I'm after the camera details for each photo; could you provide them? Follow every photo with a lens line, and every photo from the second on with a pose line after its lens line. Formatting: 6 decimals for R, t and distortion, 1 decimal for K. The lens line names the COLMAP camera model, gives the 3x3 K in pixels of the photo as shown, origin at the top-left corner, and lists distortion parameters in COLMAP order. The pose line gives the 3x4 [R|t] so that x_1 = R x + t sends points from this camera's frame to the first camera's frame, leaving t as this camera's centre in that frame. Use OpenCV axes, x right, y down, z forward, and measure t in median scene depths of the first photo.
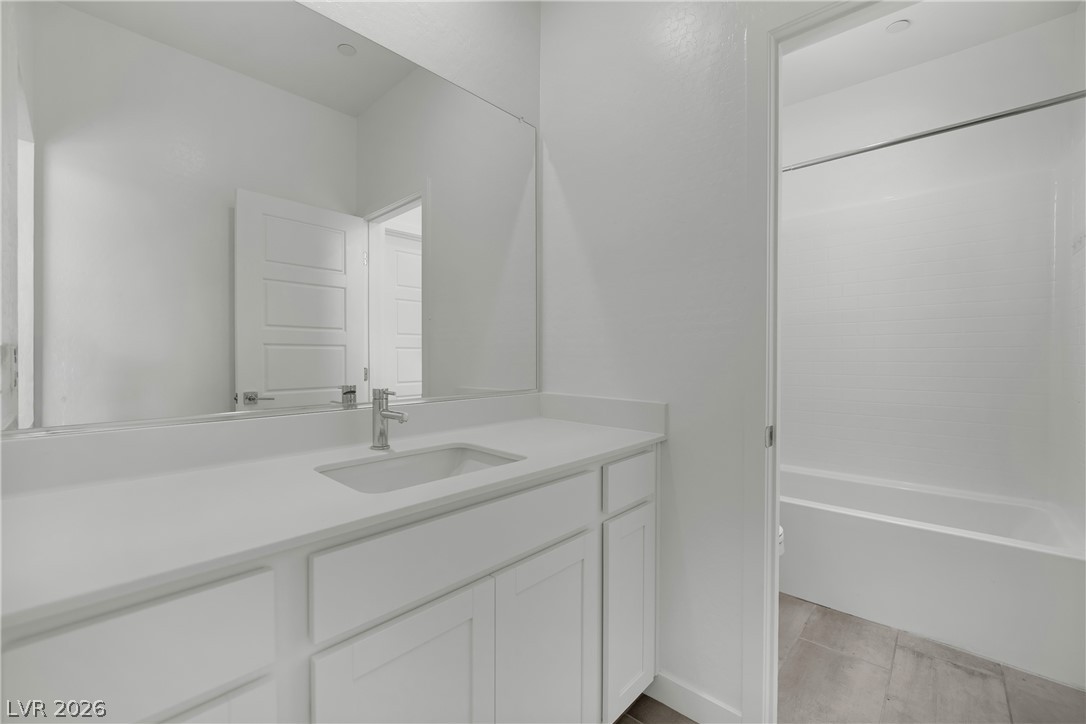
lens RADIAL K [[448.7, 0, 539.7], [0, 448.7, 361.6], [0, 0, 1]] dist [-0.000051, -0.000047]
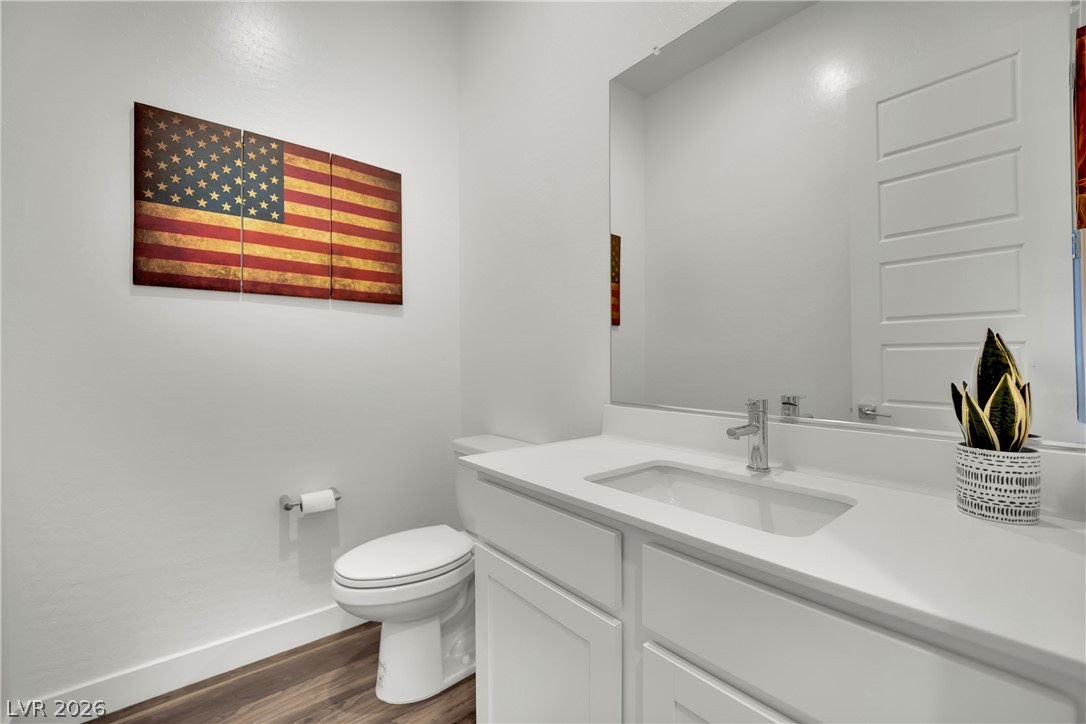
lens RADIAL K [[448.7, 0, 539.7], [0, 448.7, 361.6], [0, 0, 1]] dist [-0.000051, -0.000047]
pose [[-0.122734, -0.014802, -0.992329, 0.401582], [-0.027197, 0.999563, -0.011547, 0.014162], [0.992067, 0.025571, -0.123083, 0.577366]]
